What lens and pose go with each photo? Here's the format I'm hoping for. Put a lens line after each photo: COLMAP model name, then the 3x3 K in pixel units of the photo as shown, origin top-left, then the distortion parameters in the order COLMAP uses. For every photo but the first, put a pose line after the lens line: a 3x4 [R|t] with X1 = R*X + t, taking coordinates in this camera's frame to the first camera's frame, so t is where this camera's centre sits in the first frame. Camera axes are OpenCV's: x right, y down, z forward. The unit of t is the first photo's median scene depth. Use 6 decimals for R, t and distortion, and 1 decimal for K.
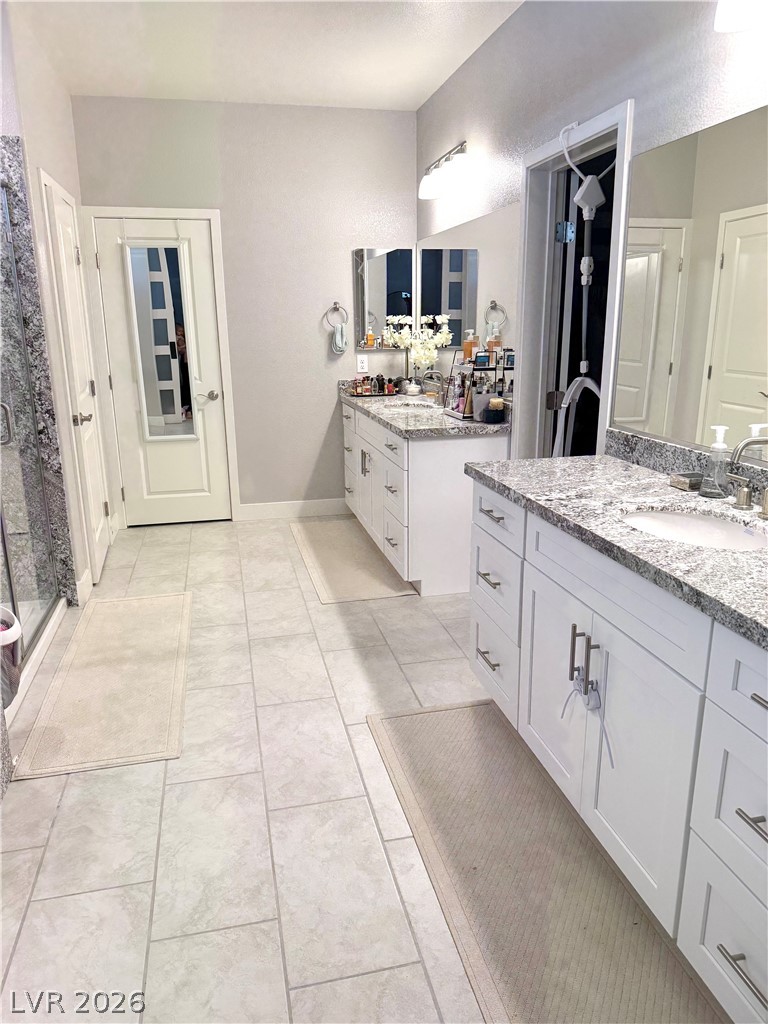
lens RADIAL K [[716.4, 0, 384.0], [0, 716.4, 512.0], [0, 0, 1]] dist [0.119165, -0.193881]
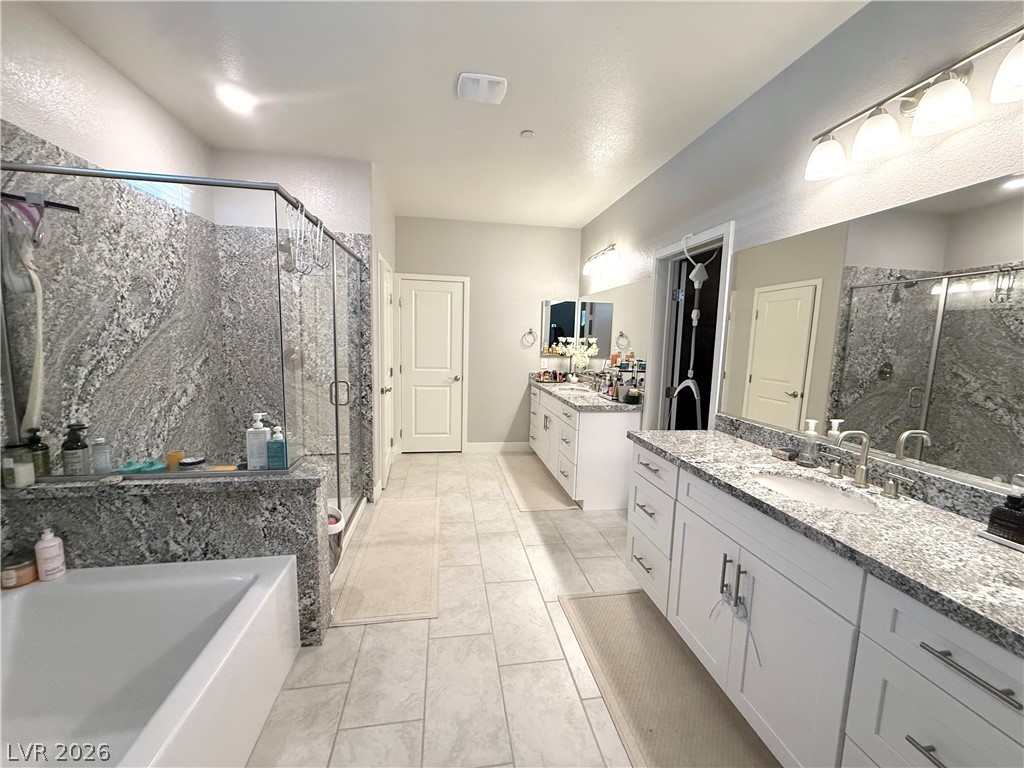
lens RADIAL K [[408.4, 0, 512.0], [0, 408.4, 384.0], [0, 0, 1]] dist [-0.000727, 0.000479]
pose [[0.997298, 0.044976, -0.058086, -0.073961], [-0.052959, 0.988138, -0.144151, -0.022429], [0.050913, 0.146838, 0.987849, 0.071159]]
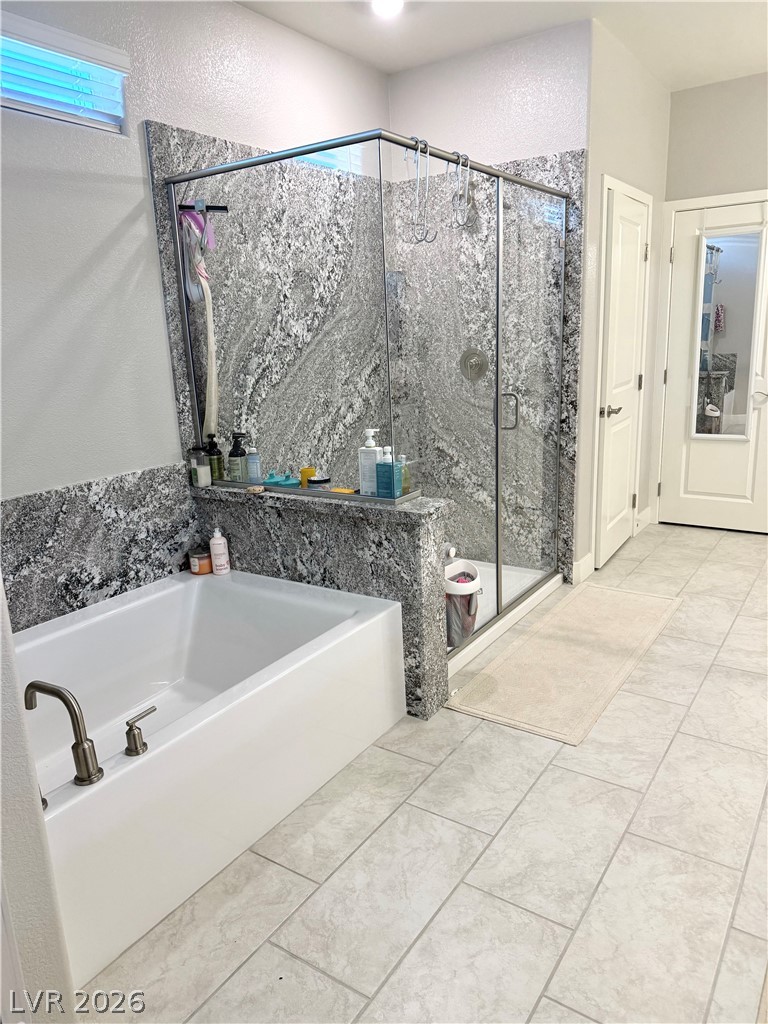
lens RADIAL K [[716.4, 0, 384.0], [0, 716.4, 512.0], [0, 0, 1]] dist [0.119165, -0.193881]
pose [[0.680351, 0.161510, -0.714868, 0.157681], [-0.155438, 0.985024, 0.074614, -0.014689], [0.716213, 0.060354, 0.695267, 0.059042]]
